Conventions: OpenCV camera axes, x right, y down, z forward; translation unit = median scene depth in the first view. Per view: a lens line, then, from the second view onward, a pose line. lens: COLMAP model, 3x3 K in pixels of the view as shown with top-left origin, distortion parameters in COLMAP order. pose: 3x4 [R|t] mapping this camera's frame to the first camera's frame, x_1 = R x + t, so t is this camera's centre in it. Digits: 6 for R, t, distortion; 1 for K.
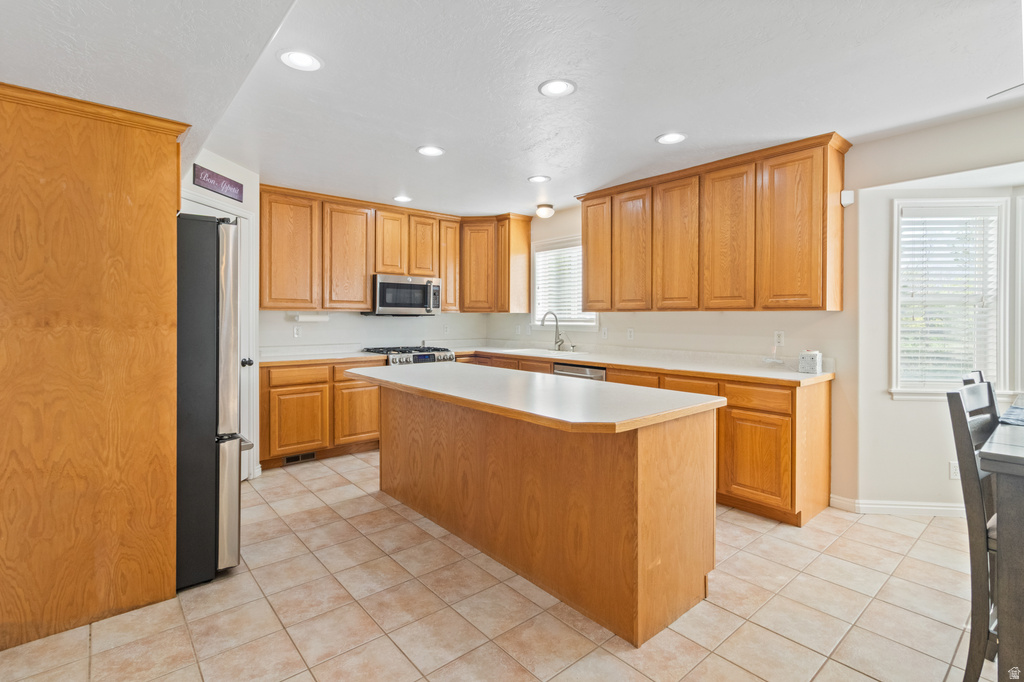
lens RADIAL K [[488.4, 0, 510.1], [0, 488.4, 316.8], [0, 0, 1]] dist [0.002667, 0.000718]
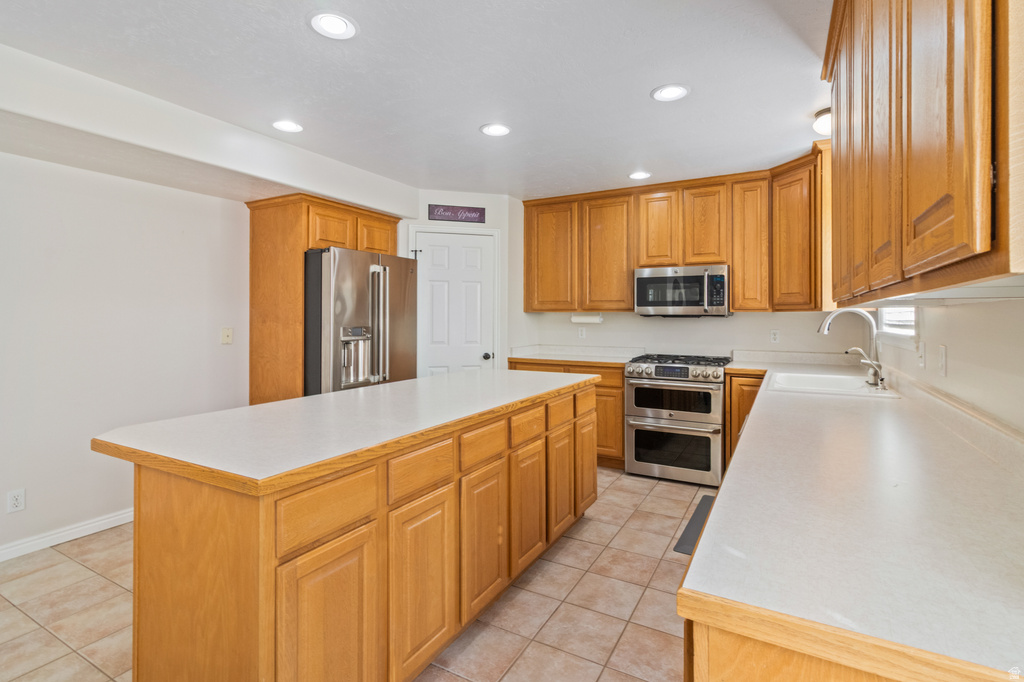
lens RADIAL K [[488.4, 0, 516.1], [0, 488.4, 319.9], [0, 0, 1]] dist [0.002667, 0.000718]
pose [[0.353462, 0.003162, -0.935444, 0.461736], [-0.000812, 0.999995, 0.003073, 0.000687], [0.935449, -0.000326, 0.353463, 0.494533]]
